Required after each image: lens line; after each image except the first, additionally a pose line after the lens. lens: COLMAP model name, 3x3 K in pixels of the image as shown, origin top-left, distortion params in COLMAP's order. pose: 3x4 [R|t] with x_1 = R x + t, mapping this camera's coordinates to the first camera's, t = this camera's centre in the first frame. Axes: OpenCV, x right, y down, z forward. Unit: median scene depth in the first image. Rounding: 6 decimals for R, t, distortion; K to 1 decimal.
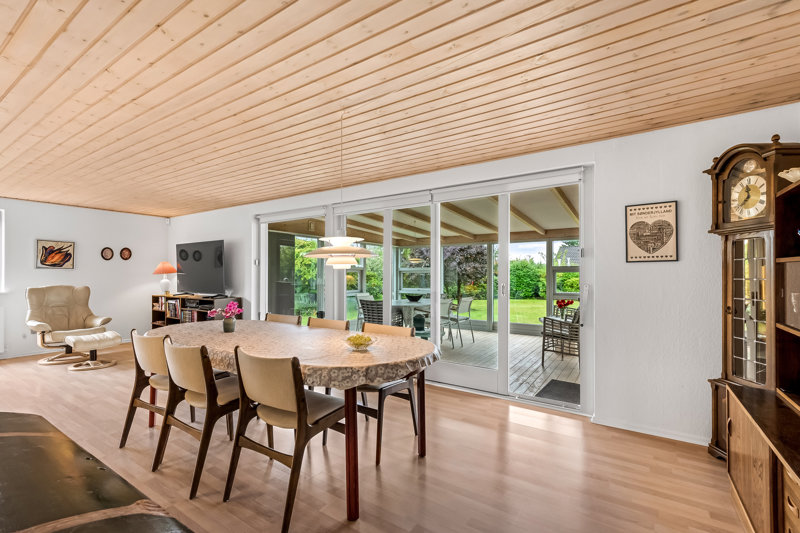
lens RADIAL K [[354.8, 0, 402.5], [0, 354.8, 269.2], [0, 0, 1]] dist [0.001704, -0.000986]
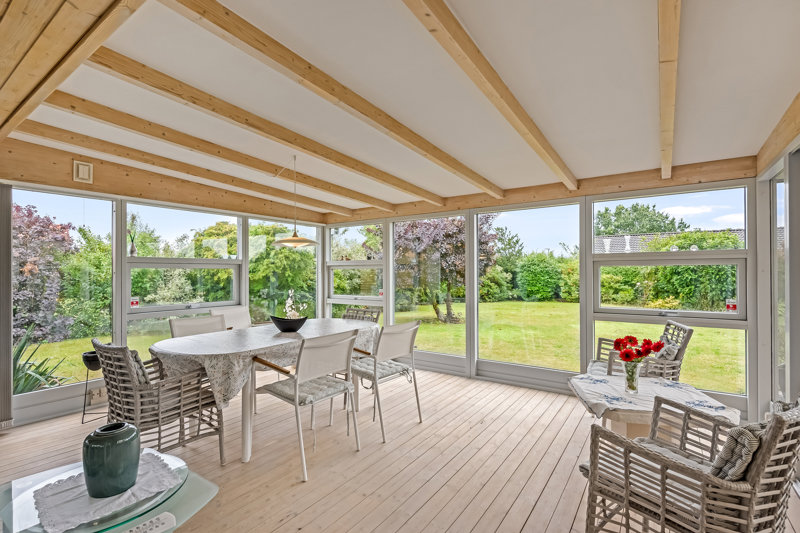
lens RADIAL K [[371.6, 0, 402.8], [0, 371.6, 270.1], [0, 0, 1]] dist [-0.000920, -0.000124]
pose [[0.999511, -0.005496, -0.030773, 0.111262], [0.005879, 0.999906, 0.012360, 0.003682], [0.030702, -0.012535, 0.999450, 0.301561]]
